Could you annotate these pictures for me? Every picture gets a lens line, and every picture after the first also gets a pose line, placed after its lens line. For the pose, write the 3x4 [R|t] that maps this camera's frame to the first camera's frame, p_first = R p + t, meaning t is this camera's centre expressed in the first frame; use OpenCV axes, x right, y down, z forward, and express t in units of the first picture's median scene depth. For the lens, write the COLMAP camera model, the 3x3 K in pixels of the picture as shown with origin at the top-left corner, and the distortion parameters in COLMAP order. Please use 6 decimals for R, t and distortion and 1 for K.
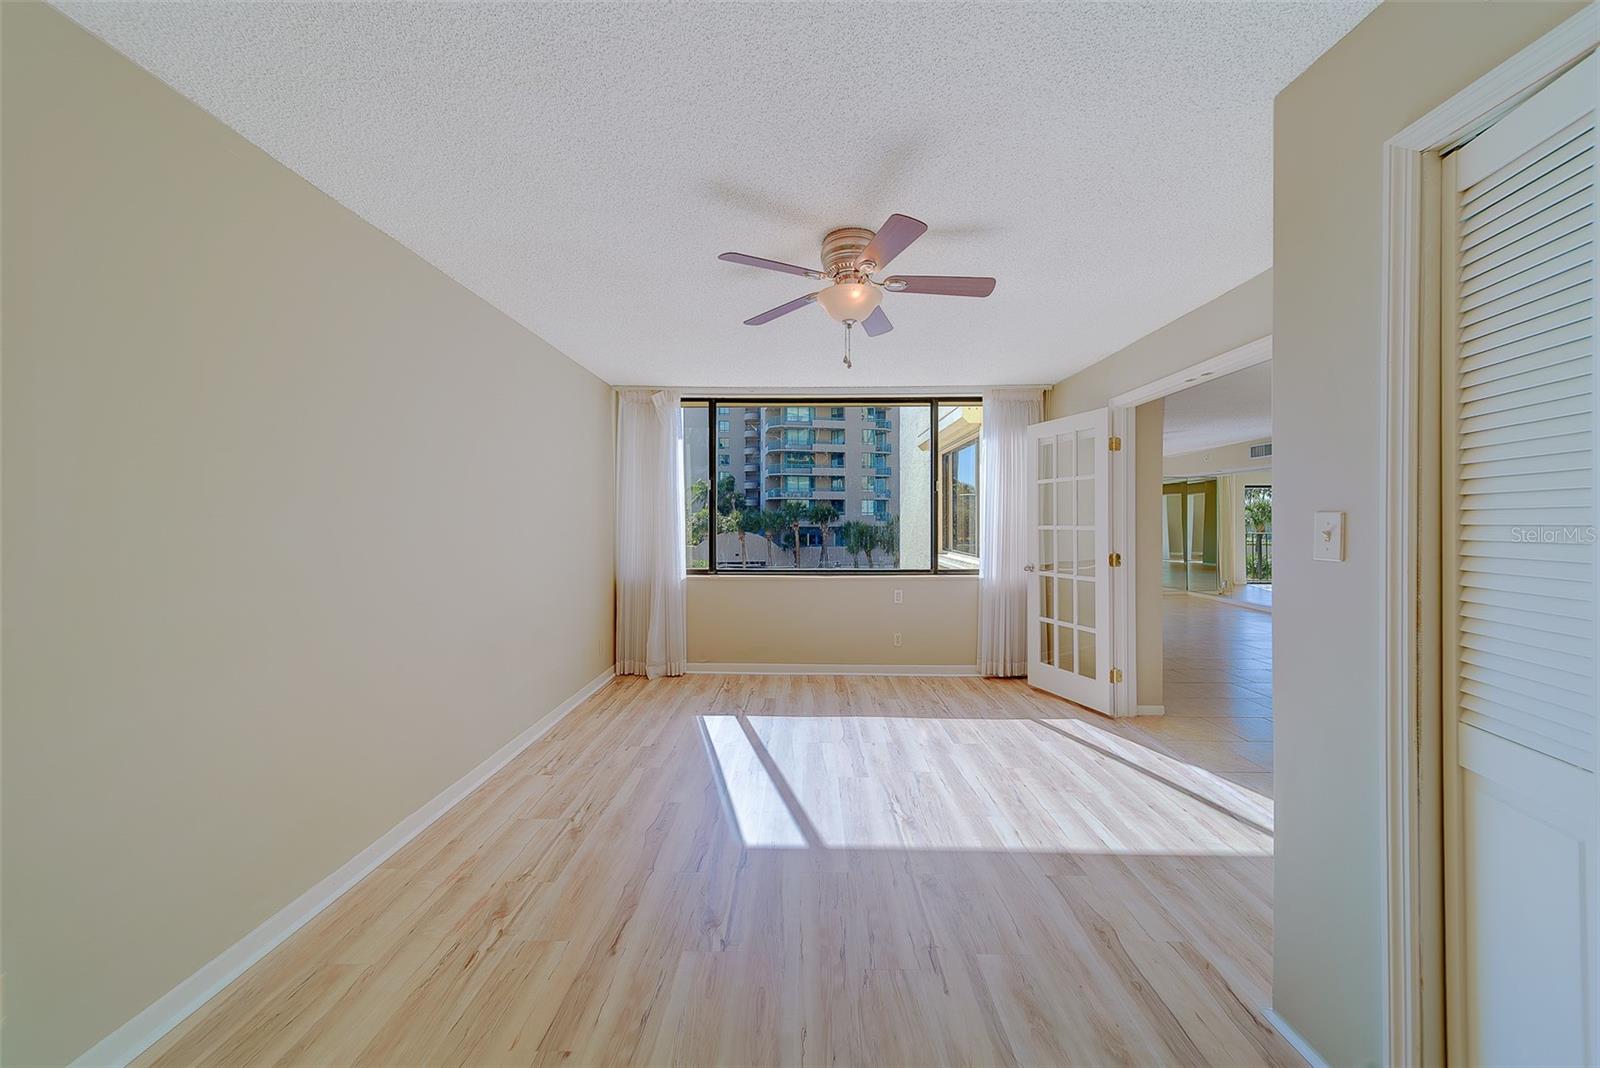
lens RADIAL K [[566.7, 0, 798.5], [0, 566.7, 528.0], [0, 0, 1]] dist [0.008078, -0.000487]
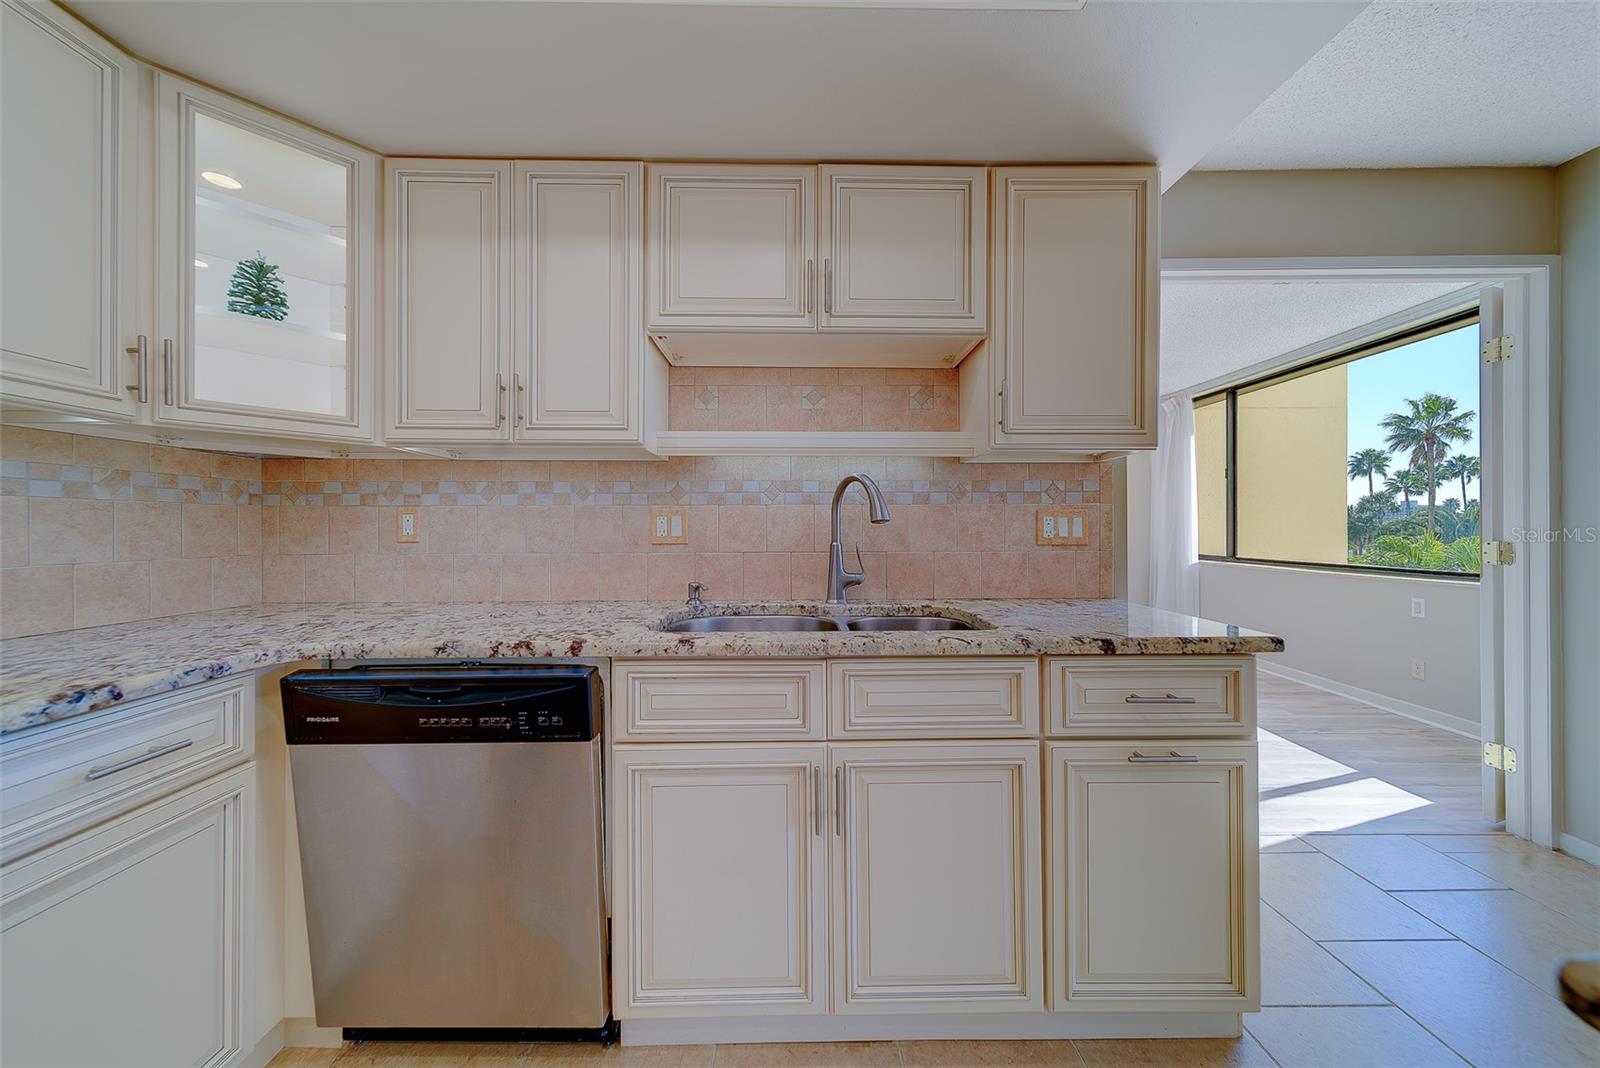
lens RADIAL K [[566.7, 0, 798.5], [0, 566.7, 528.0], [0, 0, 1]] dist [0.008078, -0.000487]
pose [[0.012181, 0.000315, -0.999926, 1.683354], [-0.009090, 0.999959, 0.000204, 0.056956], [0.999884, 0.009087, 0.012183, 0.431414]]
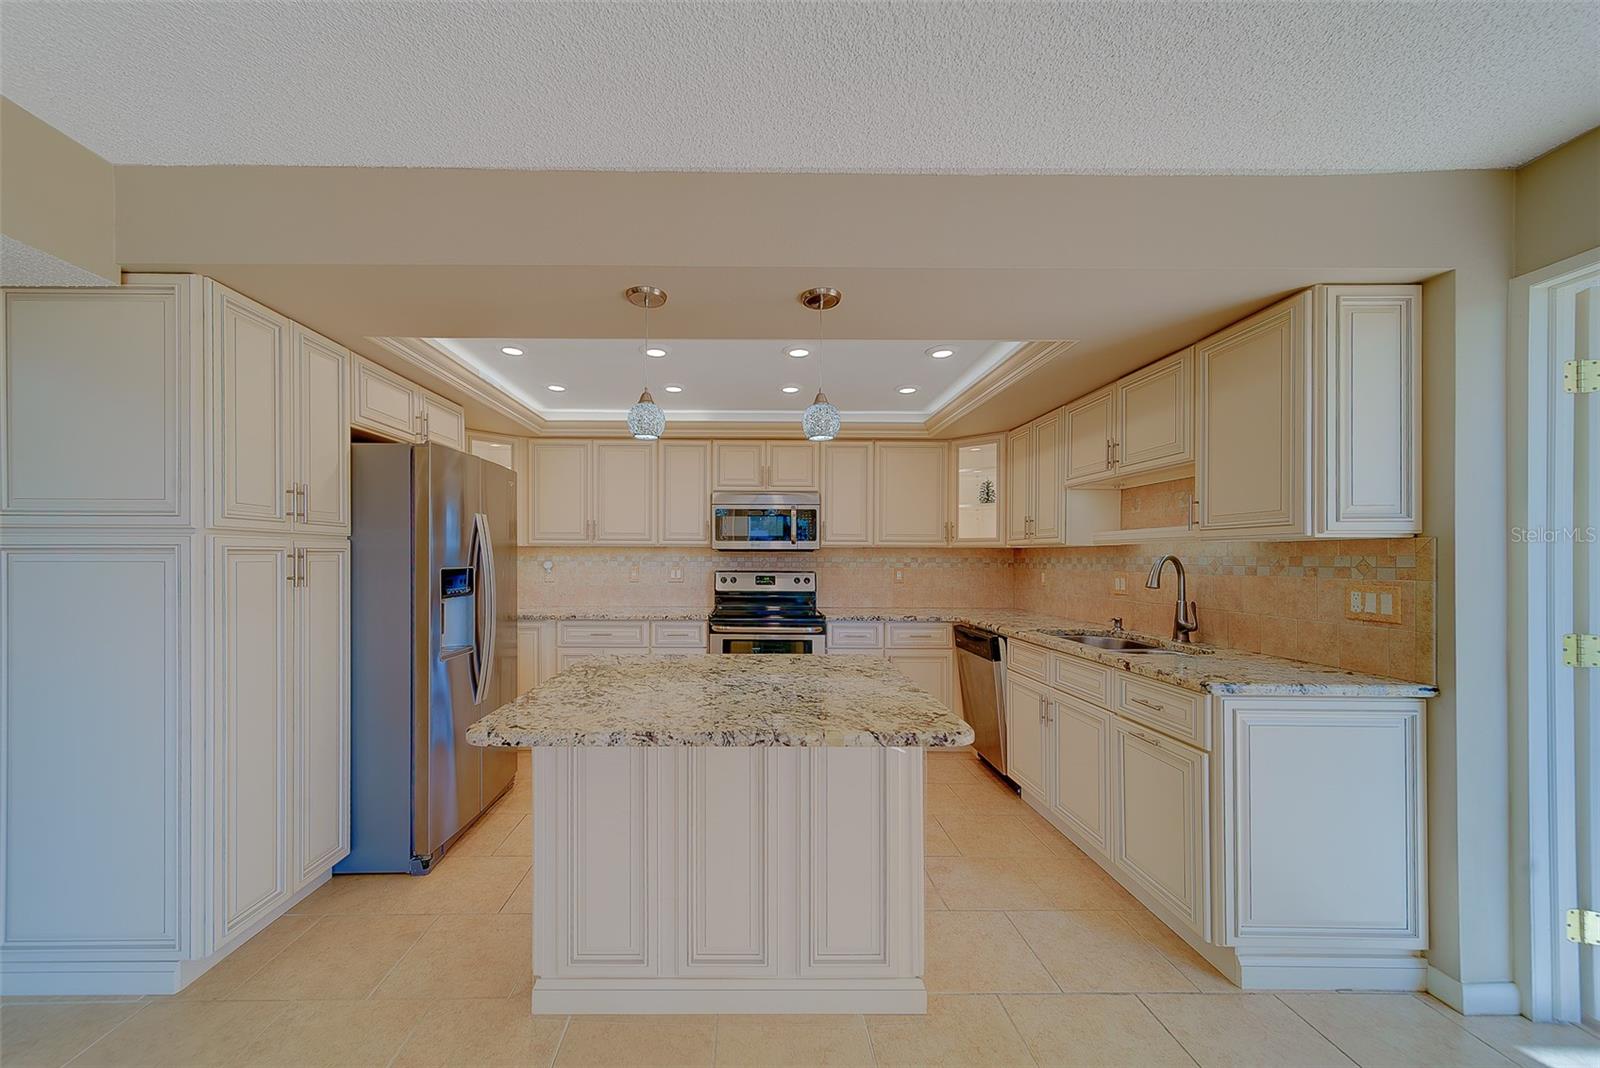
lens RADIAL K [[576.7, 0, 748.8], [0, 576.7, 556.1], [0, 0, 1]] dist [0.001003, -0.000016]
pose [[-0.999998, -0.001878, -0.000685, 1.766259], [-0.001883, 0.999970, 0.007480, -0.012380], [0.000671, 0.007481, -0.999972, 1.535607]]
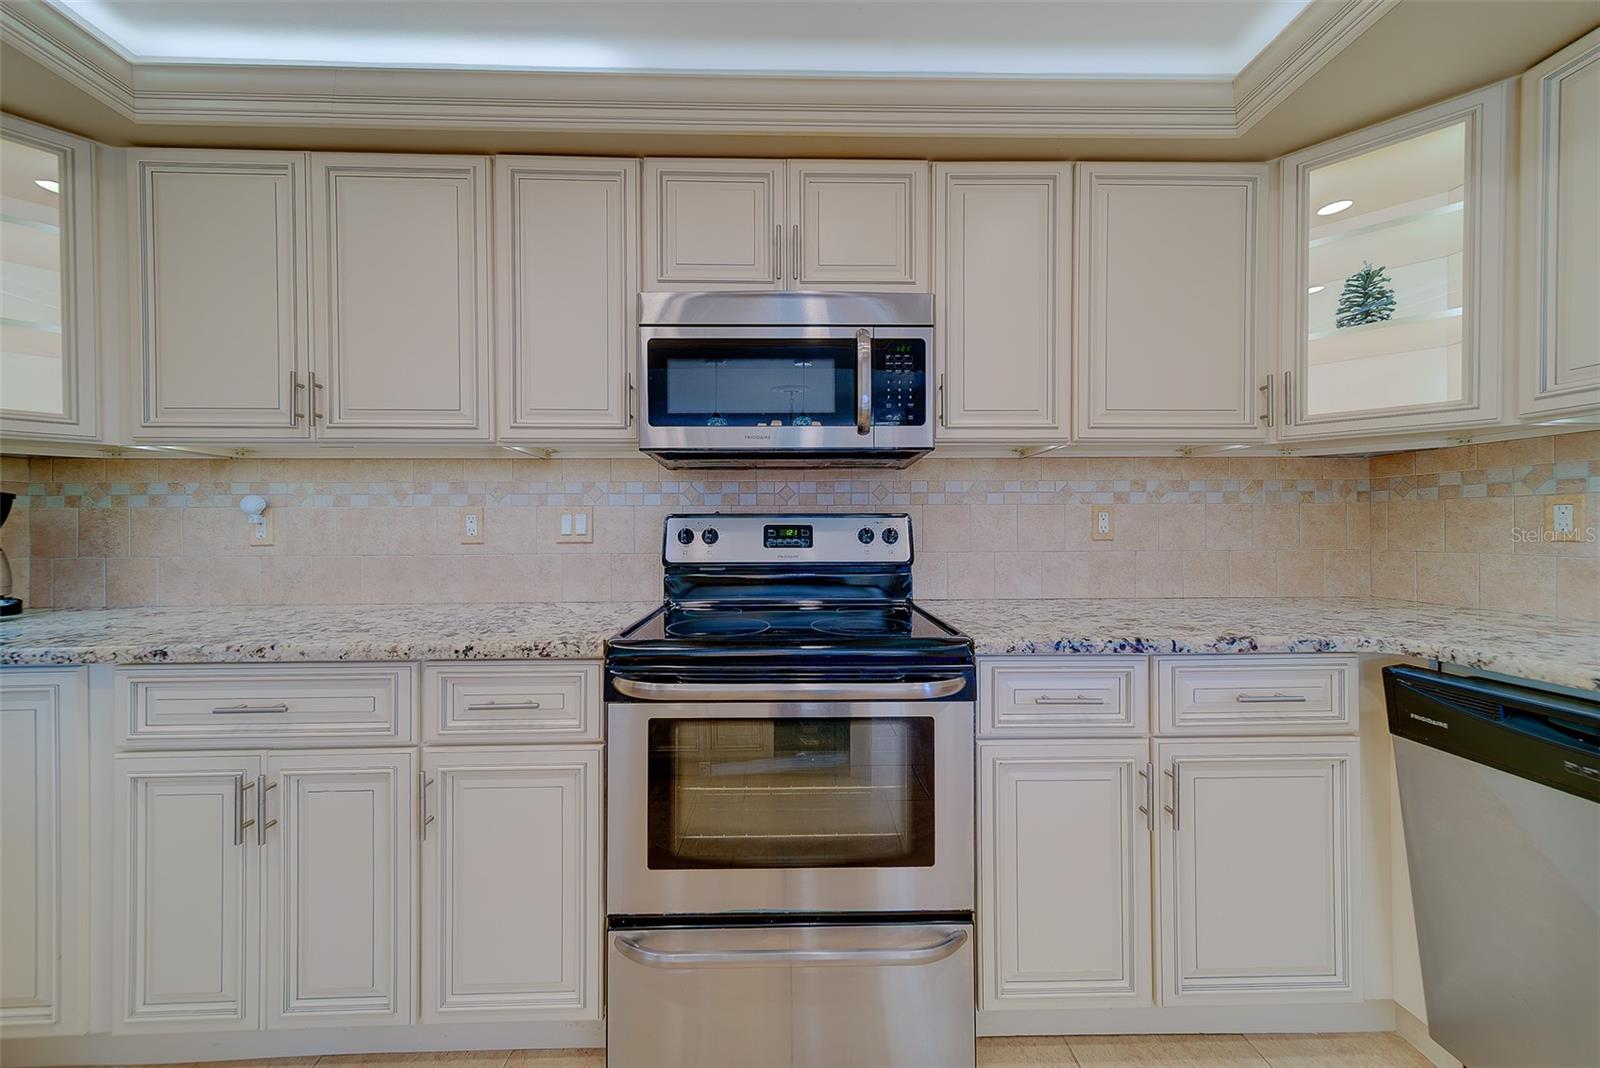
lens RADIAL K [[566.7, 0, 798.5], [0, 566.7, 528.0], [0, 0, 1]] dist [0.008078, -0.000487]
pose [[-0.999483, 0.006047, -0.031584, 1.724230], [0.005725, 0.999931, 0.010269, 0.056821], [0.031644, 0.010083, -0.999448, 0.484163]]
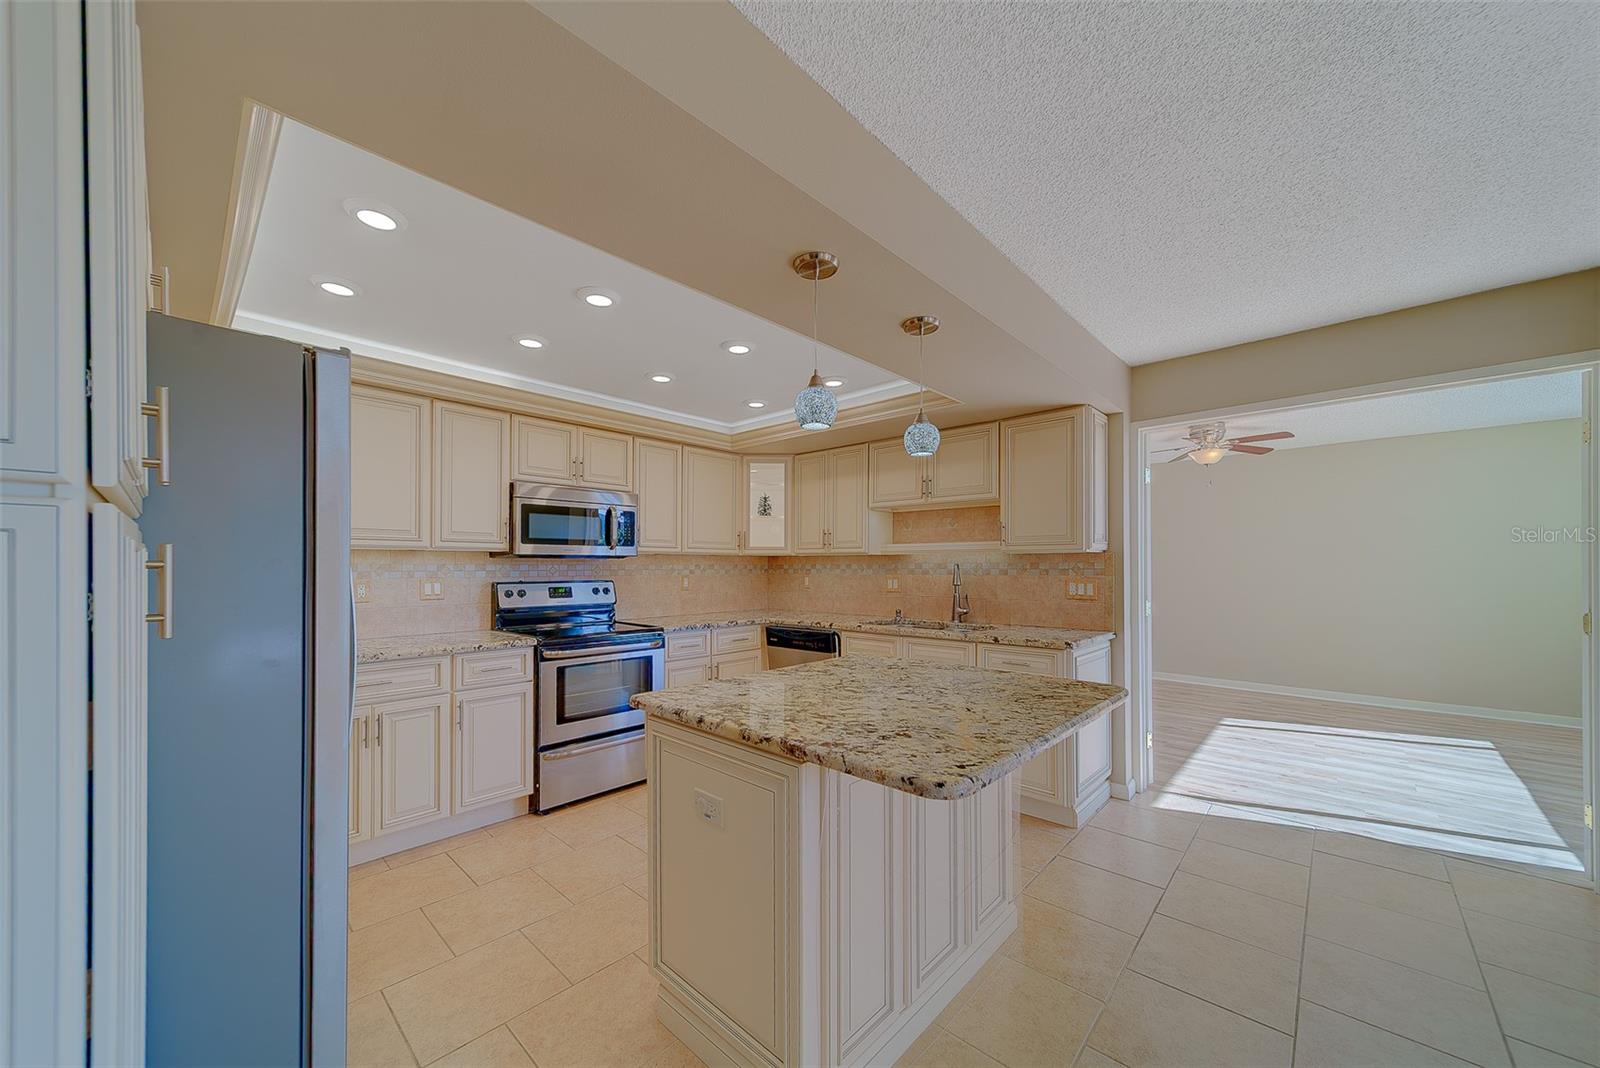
lens RADIAL K [[584.6, 0, 783.3], [0, 584.6, 561.3], [0, 0, 1]] dist [0.000029, -0.000106]
pose [[-0.690185, -0.002820, -0.723627, 2.398616], [-0.004934, 0.999988, 0.000808, -0.008912], [0.723616, 0.004128, -0.690191, 1.214516]]
